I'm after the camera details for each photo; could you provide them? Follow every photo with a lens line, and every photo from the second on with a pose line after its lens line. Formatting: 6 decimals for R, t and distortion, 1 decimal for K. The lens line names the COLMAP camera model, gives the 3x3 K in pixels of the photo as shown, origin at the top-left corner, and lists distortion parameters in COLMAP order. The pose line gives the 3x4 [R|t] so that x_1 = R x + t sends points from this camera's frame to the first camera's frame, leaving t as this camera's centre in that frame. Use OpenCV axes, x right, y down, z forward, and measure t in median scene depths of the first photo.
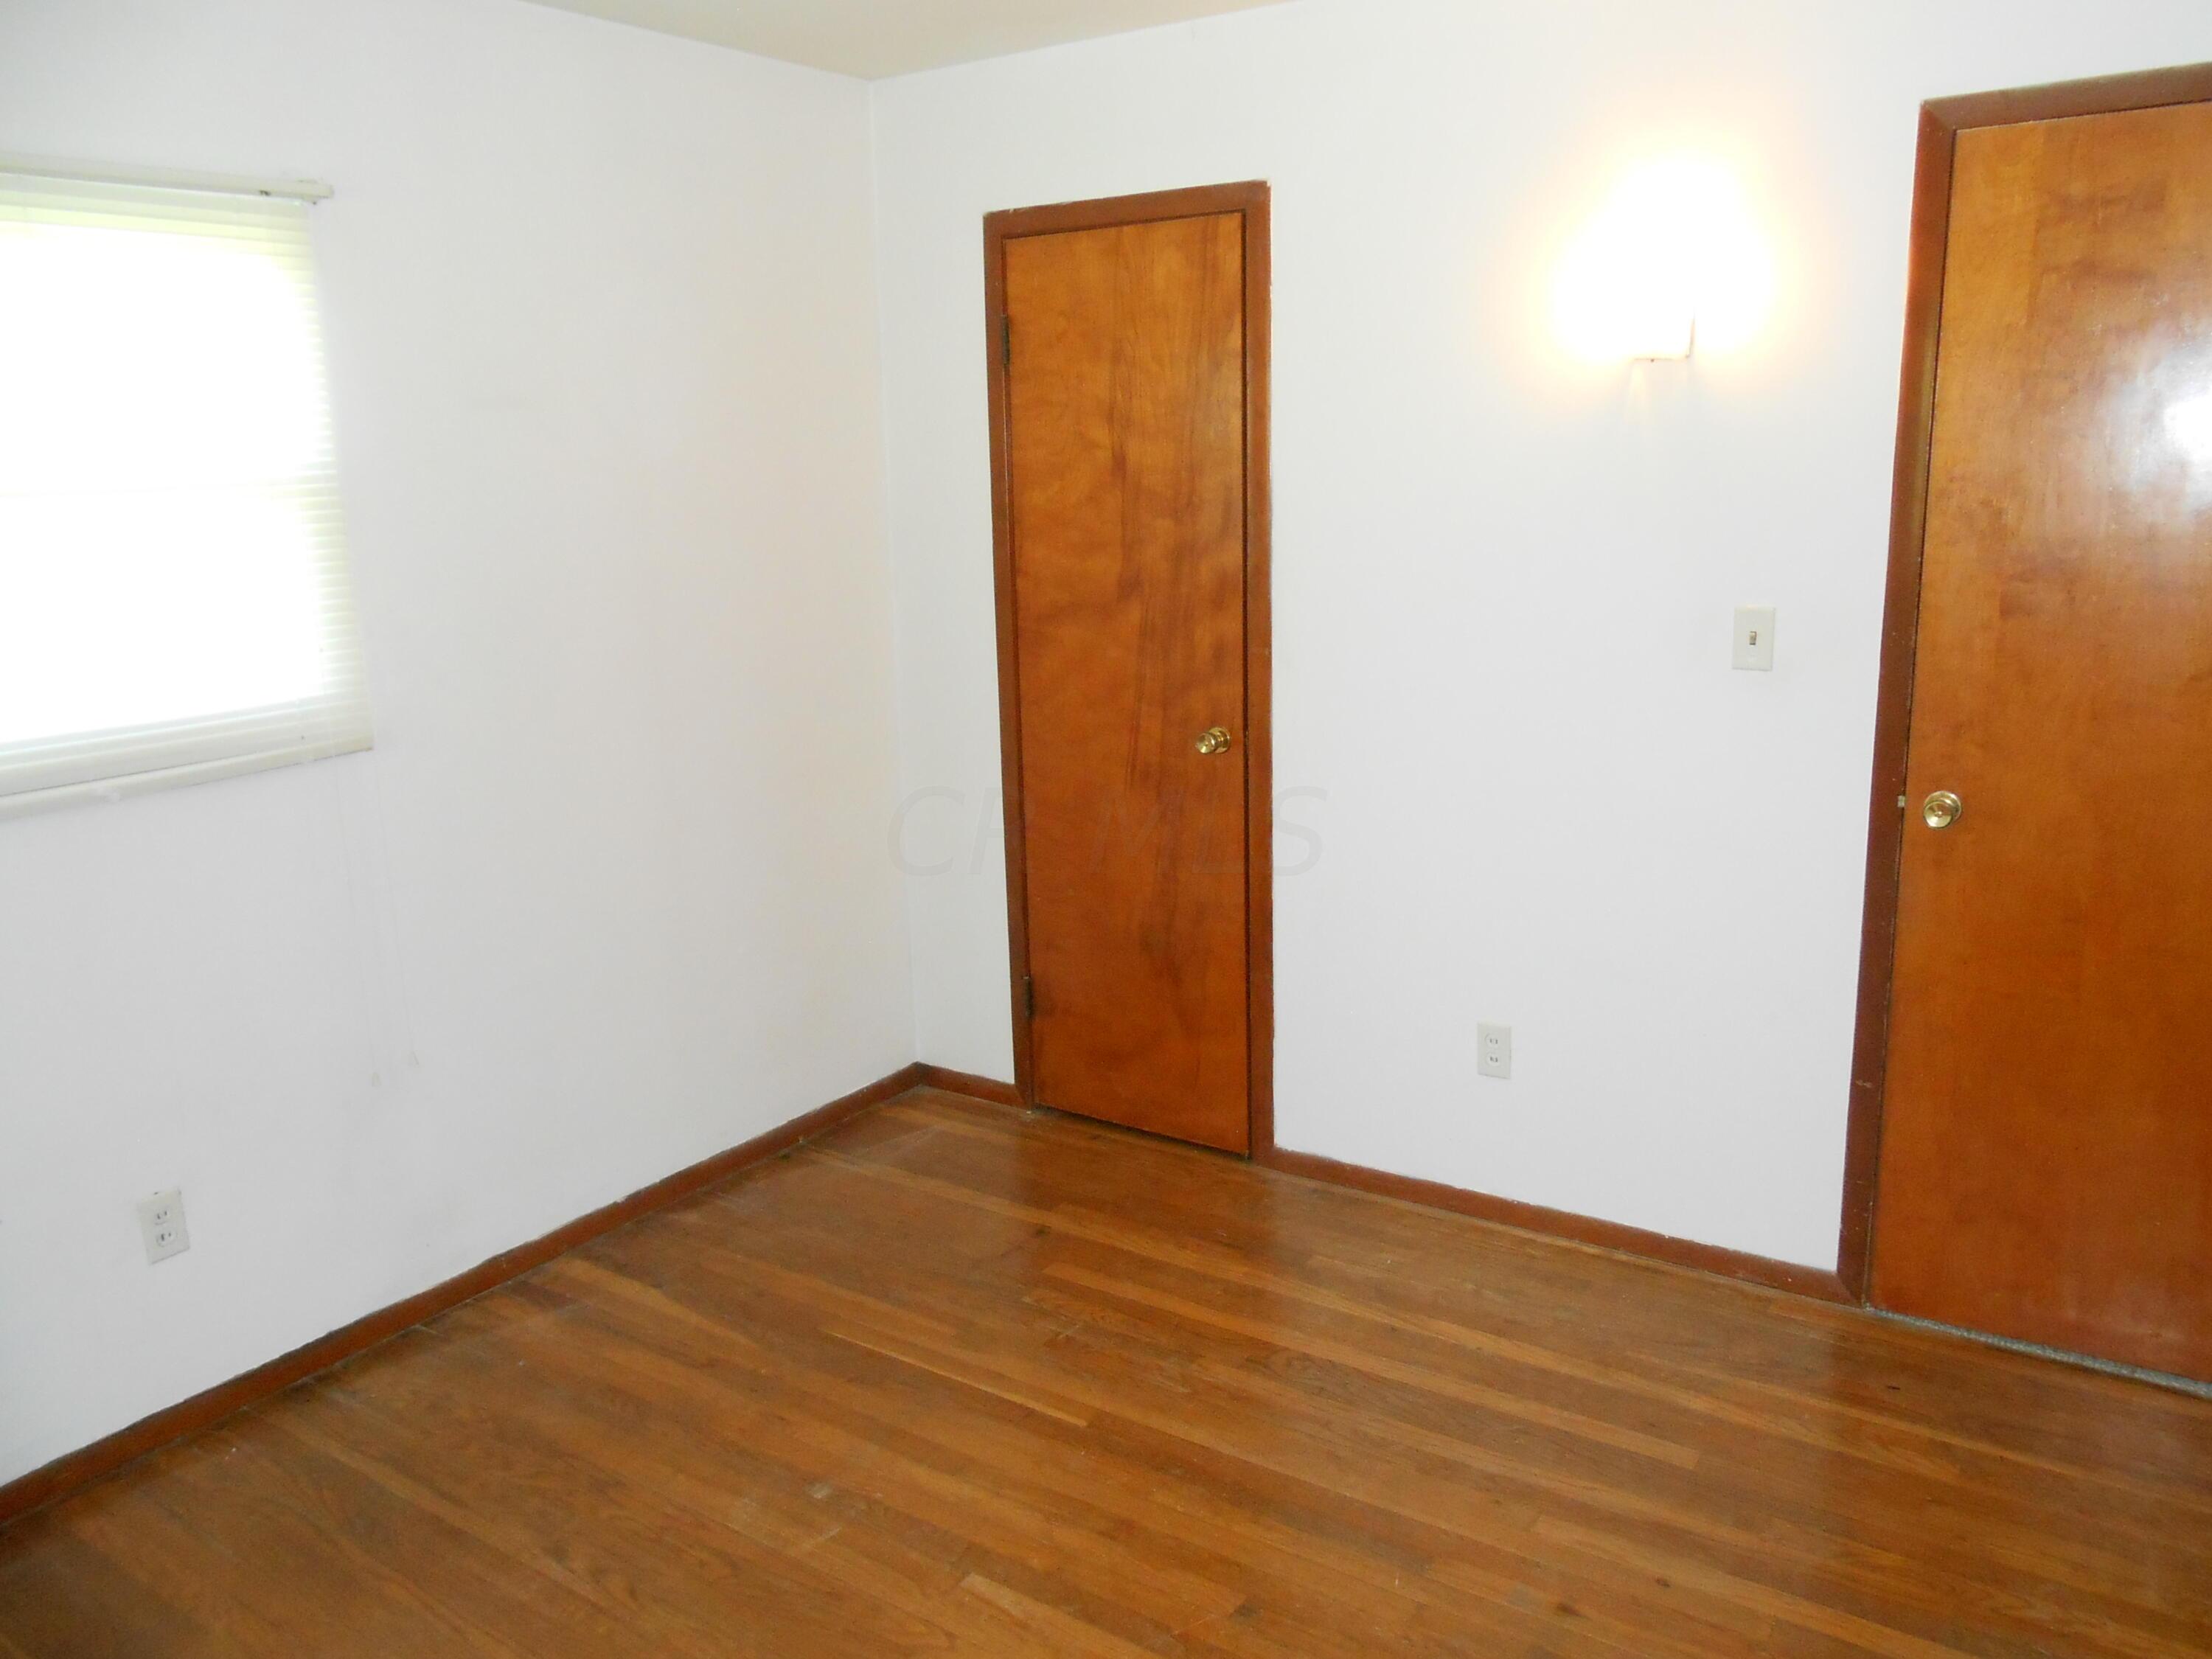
lens RADIAL K [[1691.3, 0, 1138.9], [0, 1691.3, 834.7], [0, 0, 1]] dist [-0.064430, 0.028544]
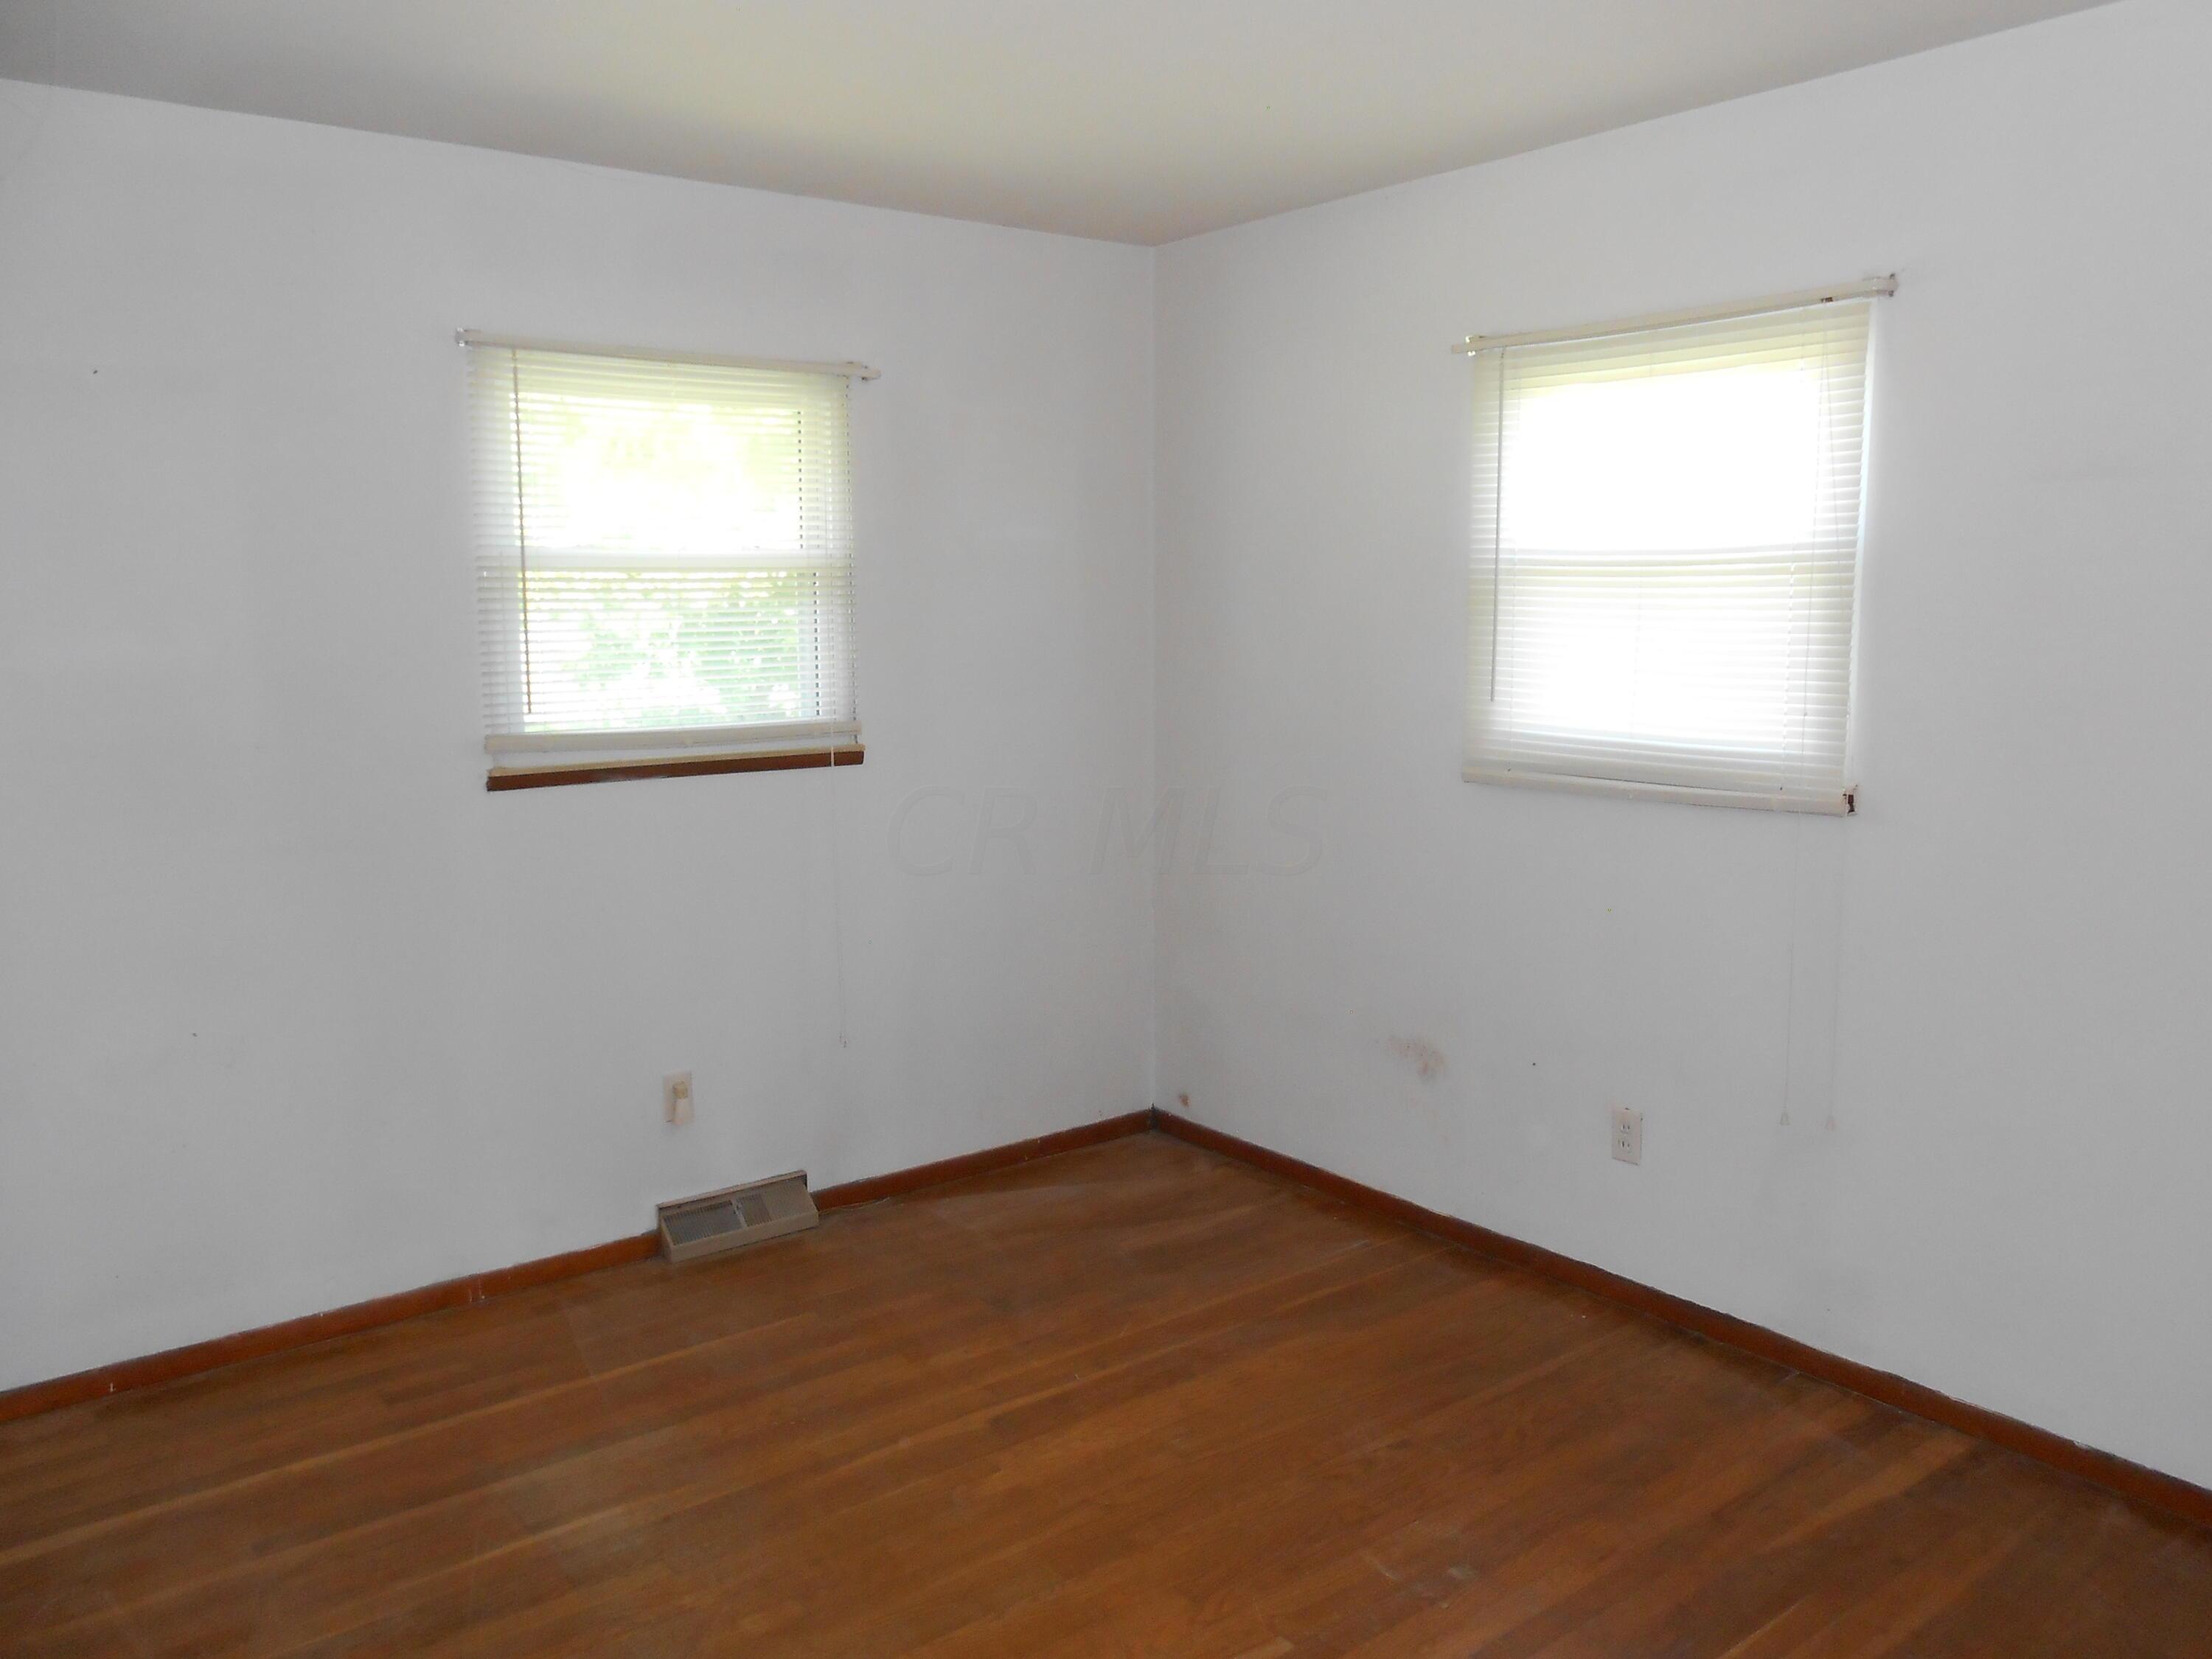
lens RADIAL K [[1691.3, 0, 1138.9], [0, 1691.3, 834.7], [0, 0, 1]] dist [-0.064430, 0.028544]
pose [[-0.314951, 0.163283, -0.934957, 0.685198], [-0.191124, 0.953999, 0.230991, -0.207069], [0.929665, 0.251444, -0.269256, 0.921990]]
